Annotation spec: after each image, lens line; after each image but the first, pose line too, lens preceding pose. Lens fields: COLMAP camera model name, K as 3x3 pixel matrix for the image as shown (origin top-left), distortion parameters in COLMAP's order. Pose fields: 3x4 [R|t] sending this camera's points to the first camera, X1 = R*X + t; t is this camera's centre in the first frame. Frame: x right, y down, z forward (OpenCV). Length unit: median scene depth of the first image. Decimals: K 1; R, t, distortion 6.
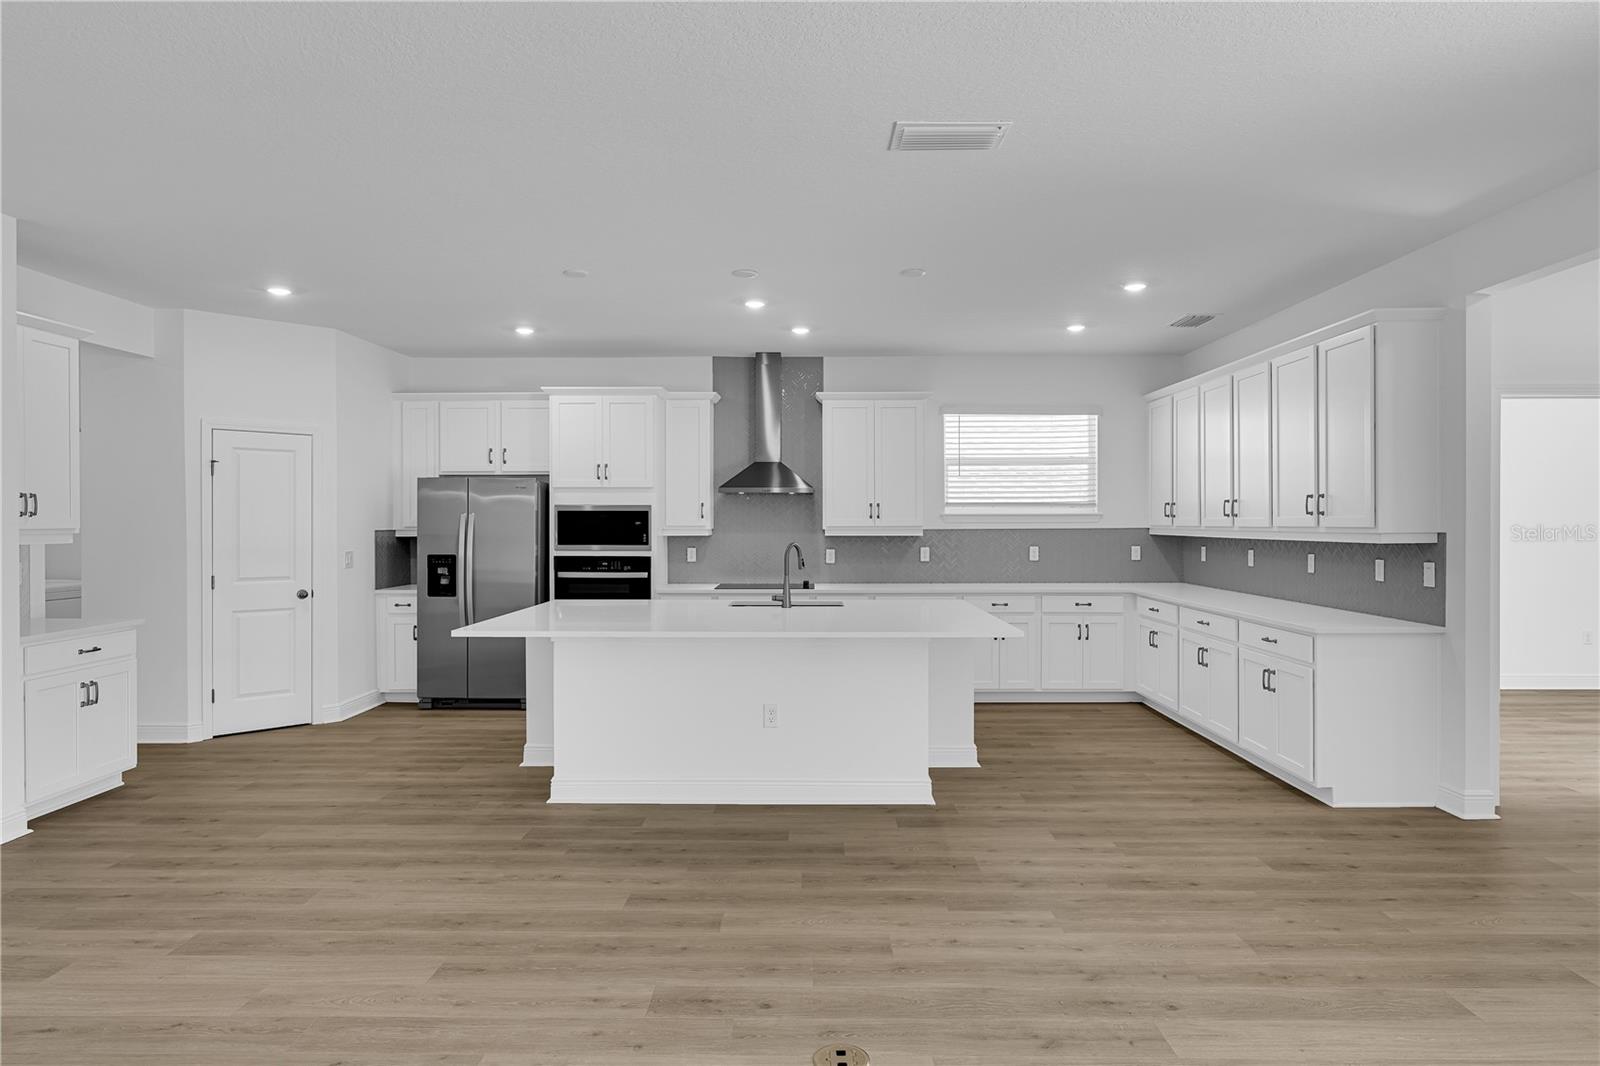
lens RADIAL K [[951.1, 0, 800.0], [0, 951.1, 533.0], [0, 0, 1]] dist [-0.005912, 0.000380]
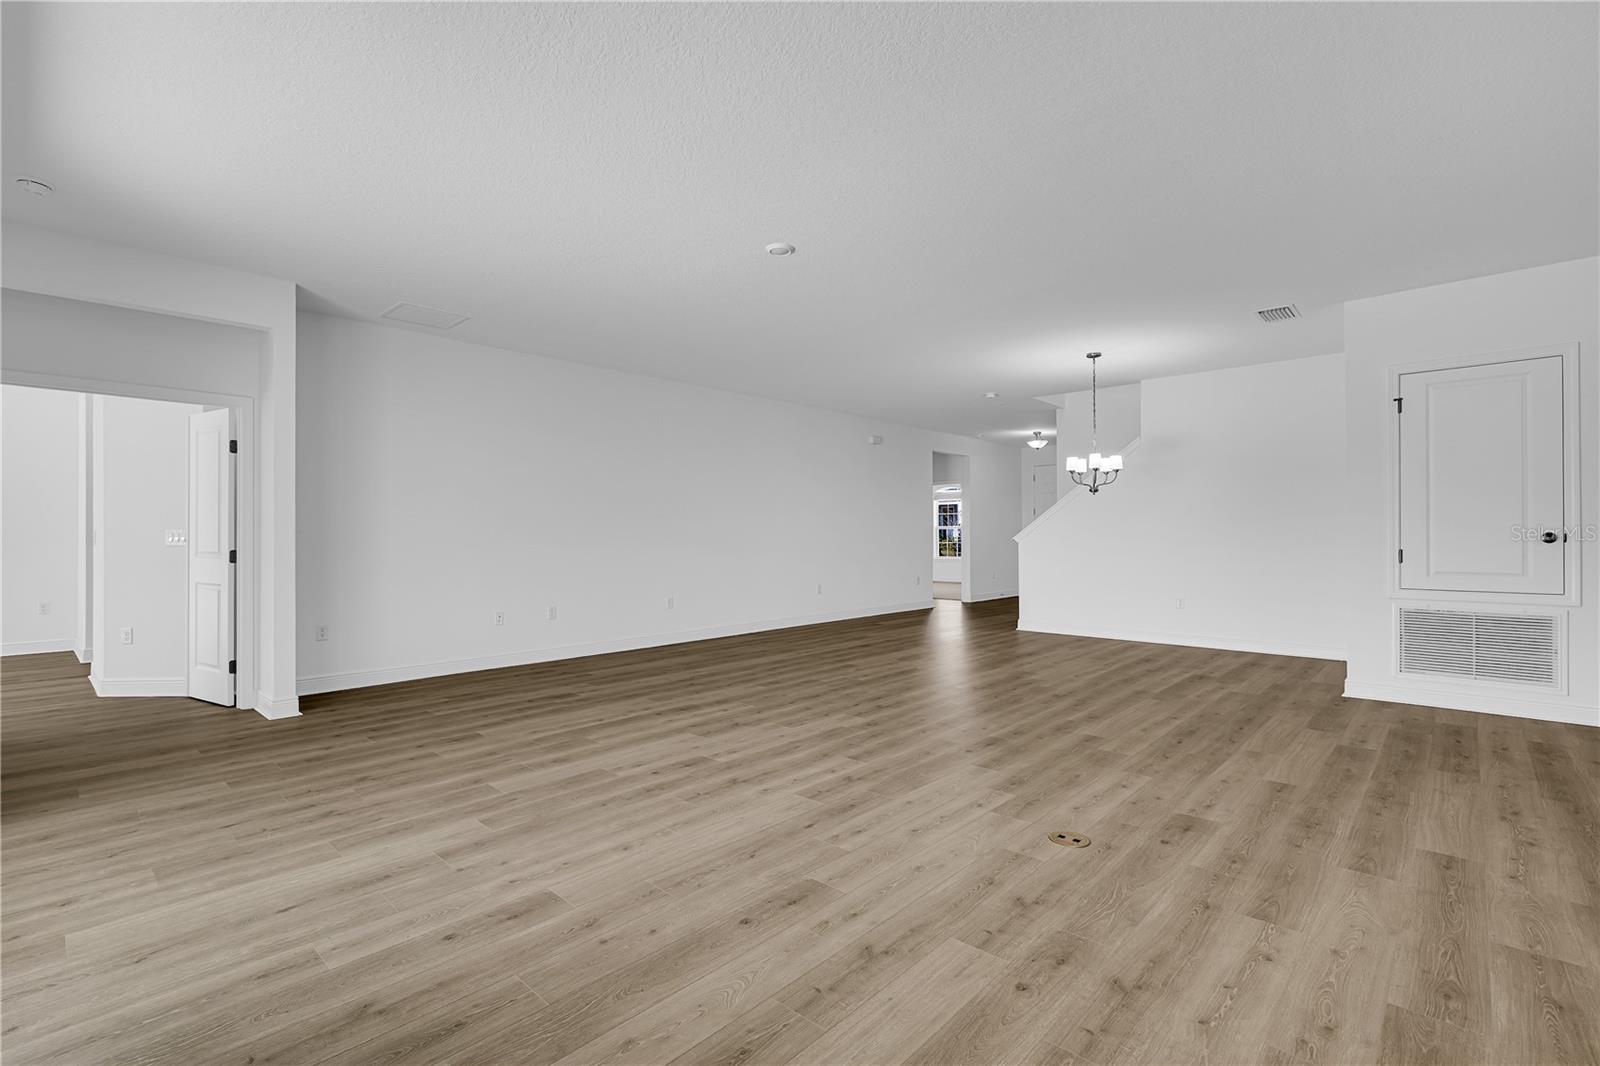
lens RADIAL K [[717.9, 0, 796.6], [0, 717.9, 528.4], [0, 0, 1]] dist [-0.009220, 0.000620]
pose [[-0.672273, -0.000900, -0.740303, 0.621547], [-0.001994, 0.999998, 0.000595, 0.045483], [0.740301, 0.001876, -0.672273, 0.784246]]
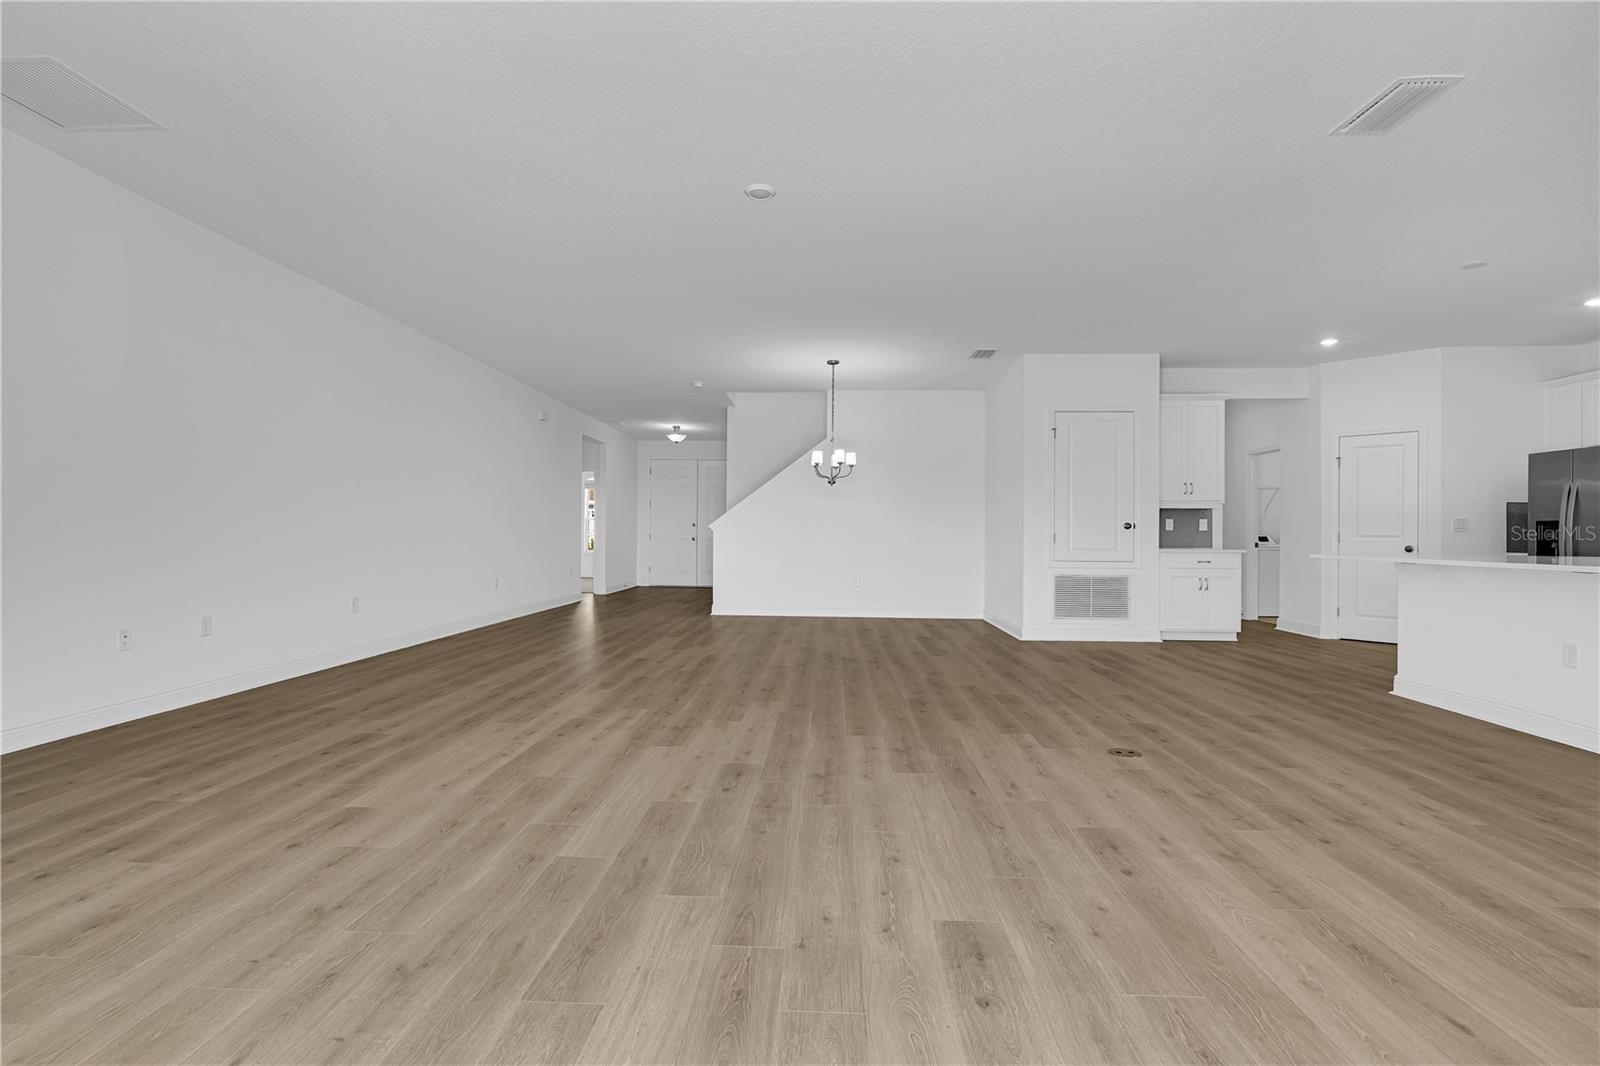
lens RADIAL K [[717.9, 0, 796.6], [0, 717.9, 528.4], [0, 0, 1]] dist [-0.009220, 0.000620]
pose [[-0.035319, -0.005071, -0.999363, 0.780243], [-0.018270, 0.999823, -0.004427, 0.082189], [0.999209, 0.018102, -0.035405, 0.232155]]
